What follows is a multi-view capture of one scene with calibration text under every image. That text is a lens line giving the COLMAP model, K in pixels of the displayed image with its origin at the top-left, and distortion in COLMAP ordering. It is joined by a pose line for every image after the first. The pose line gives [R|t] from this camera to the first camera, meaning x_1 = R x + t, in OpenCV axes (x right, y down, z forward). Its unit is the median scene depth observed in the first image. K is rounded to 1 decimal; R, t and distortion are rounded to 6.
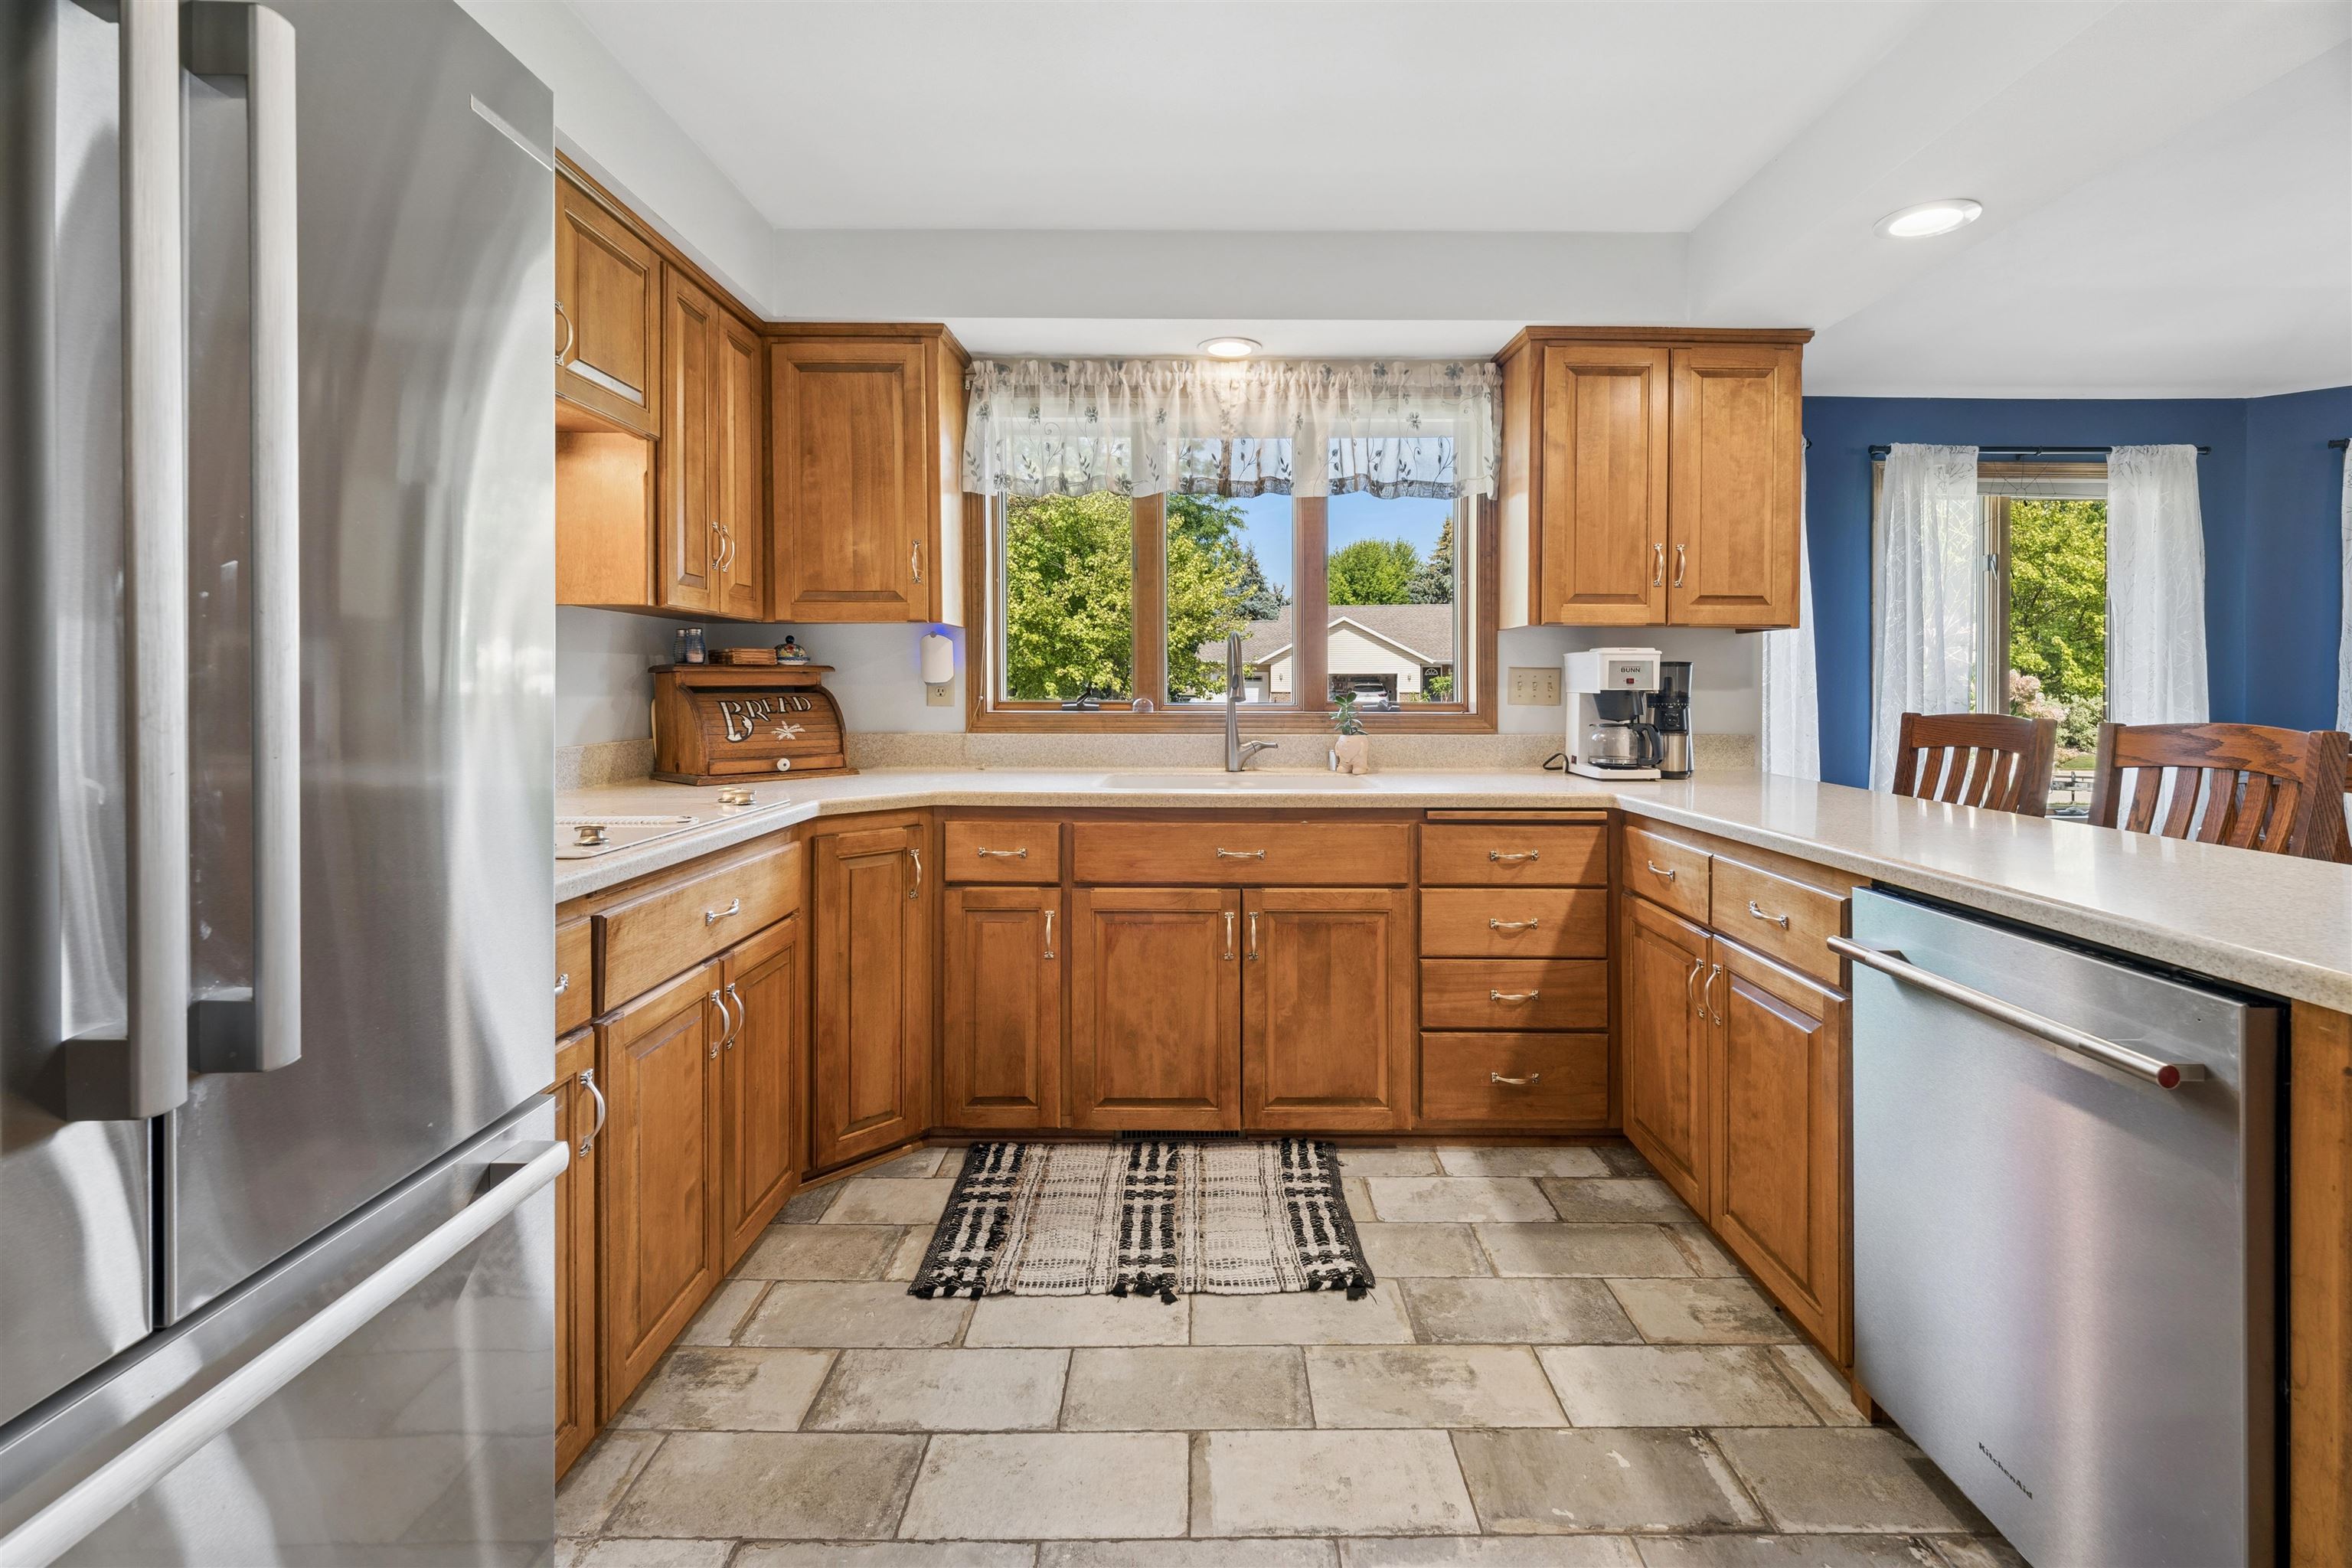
lens RADIAL K [[993.4, 0, 1211.7], [0, 993.4, 693.2], [0, 0, 1]] dist [0.001830, -0.000168]
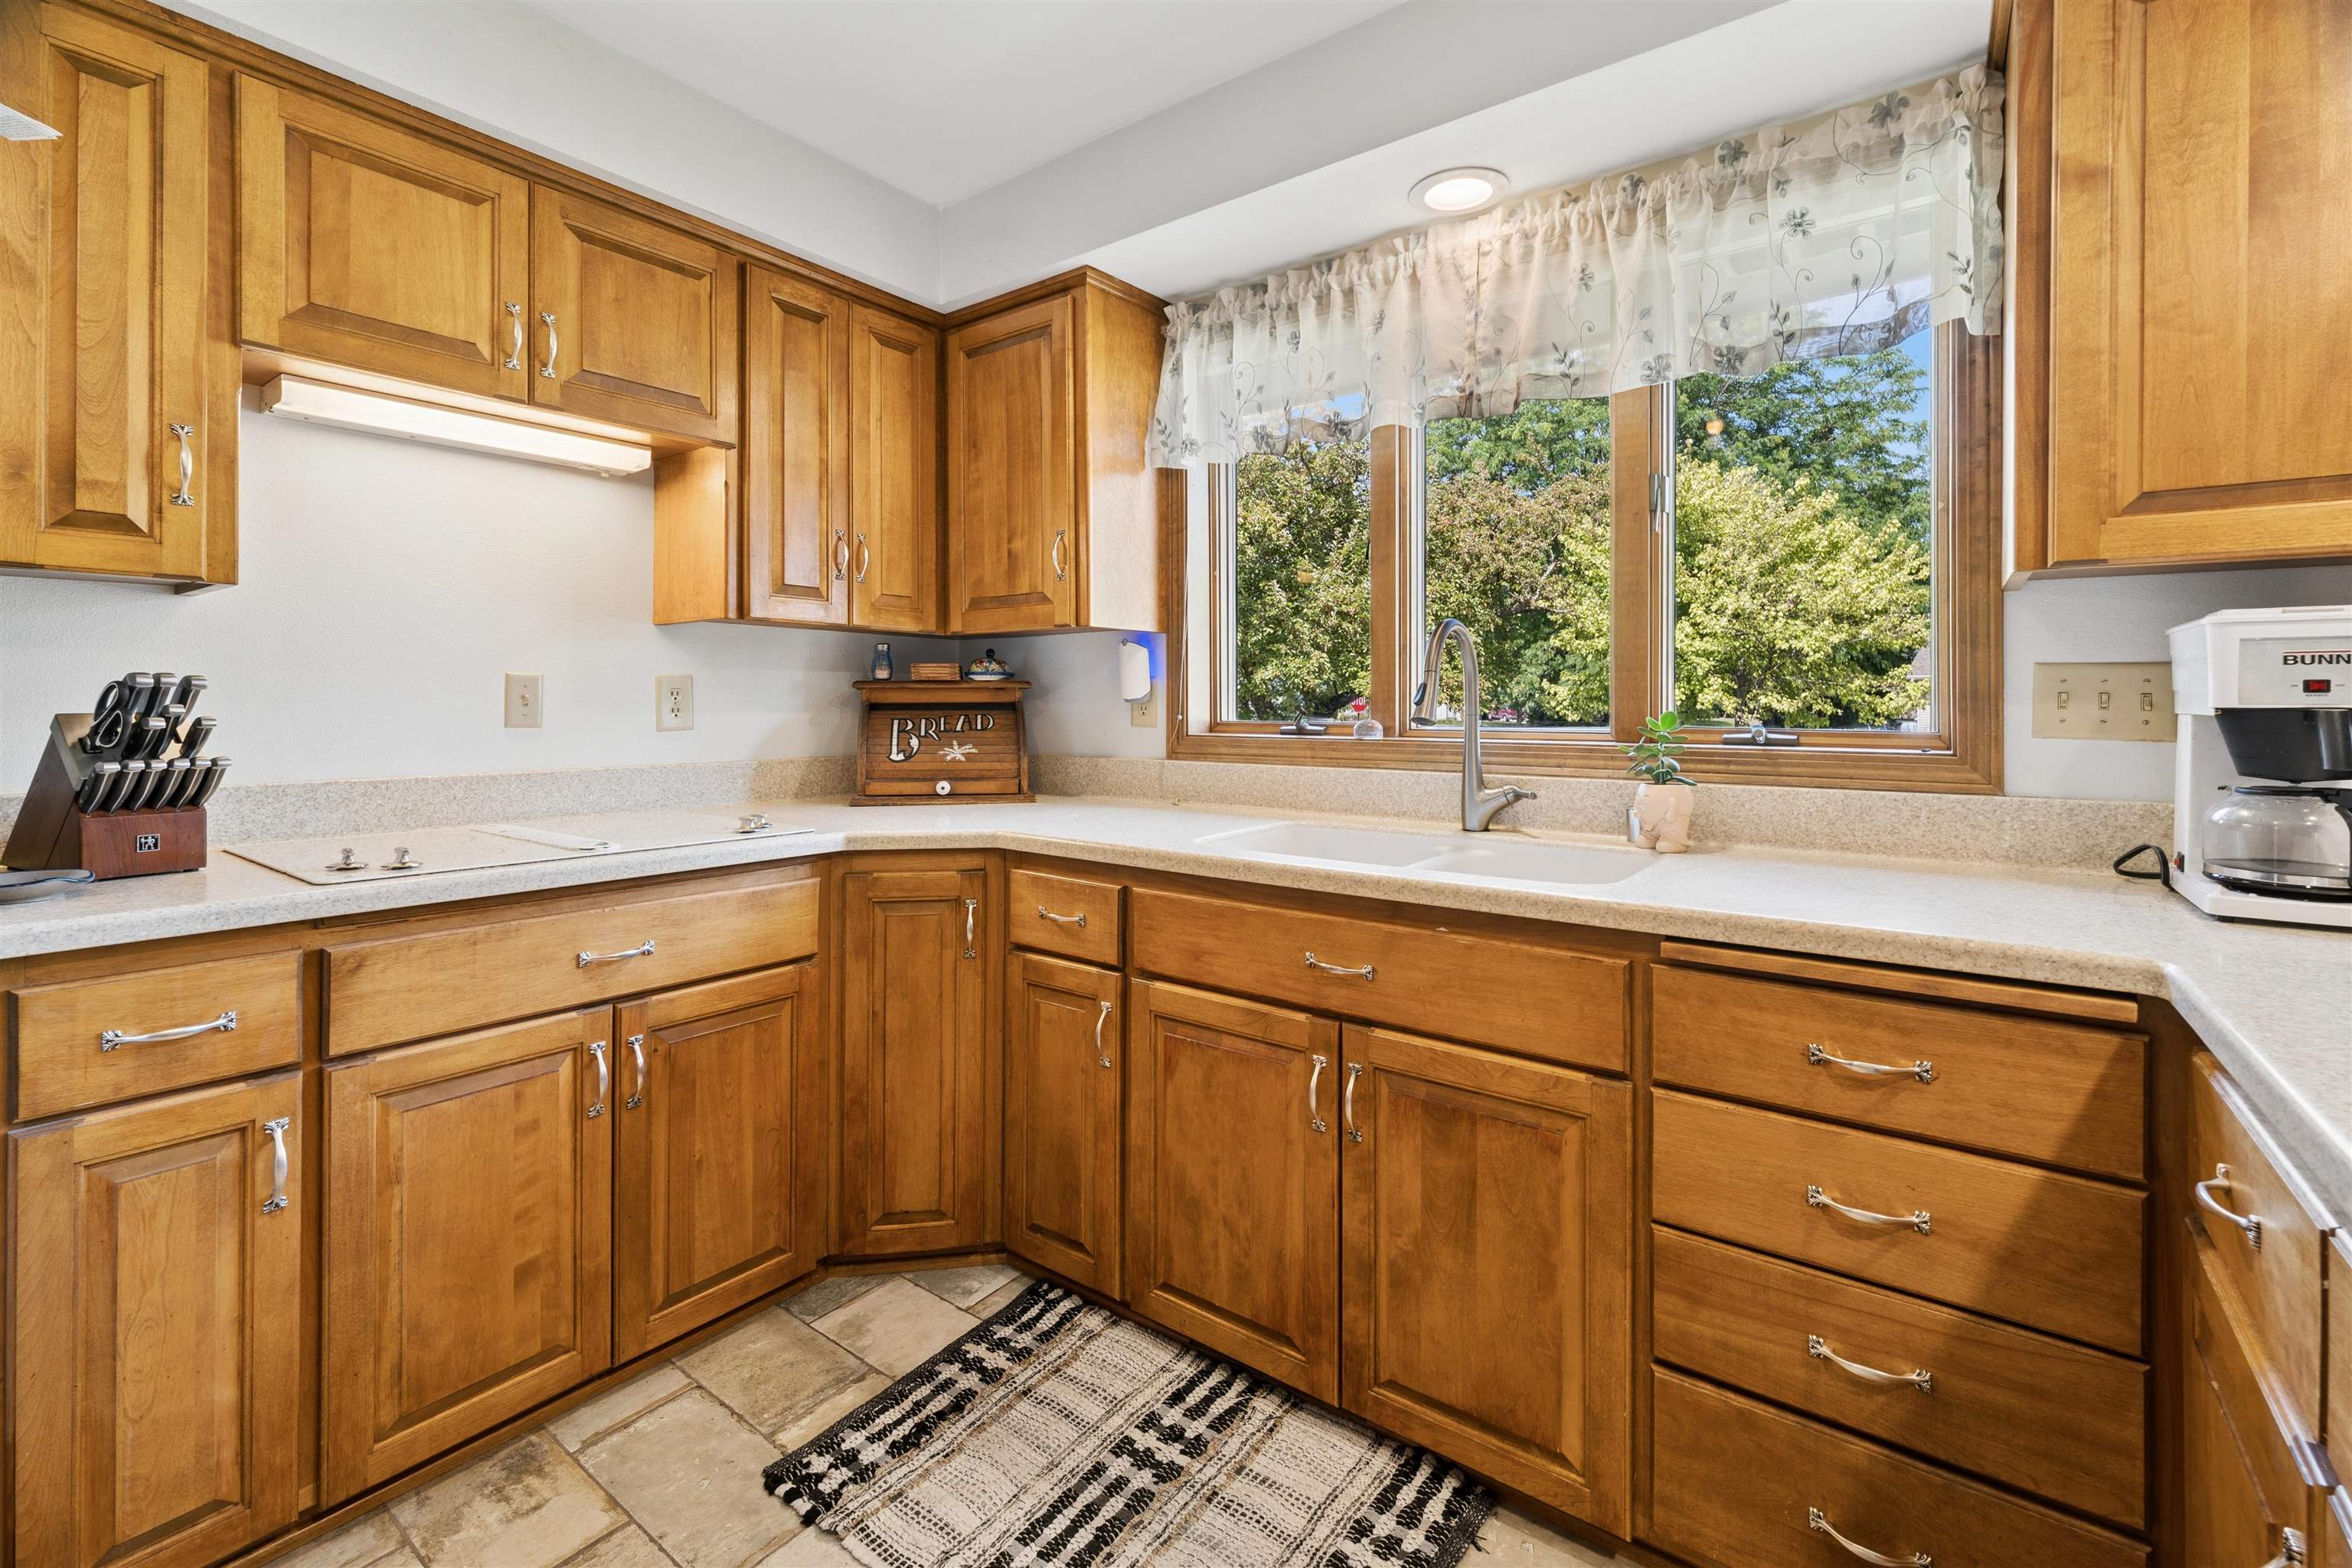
lens RADIAL K [[998.9, 0, 1177.4], [0, 998.9, 707.0], [0, 0, 1]] dist [-0.001444, -0.001120]
pose [[0.796558, 0.000406, -0.604562, 0.329720], [-0.004699, 0.999974, -0.005519, 0.001029], [0.604544, 0.007237, 0.796539, 0.432813]]
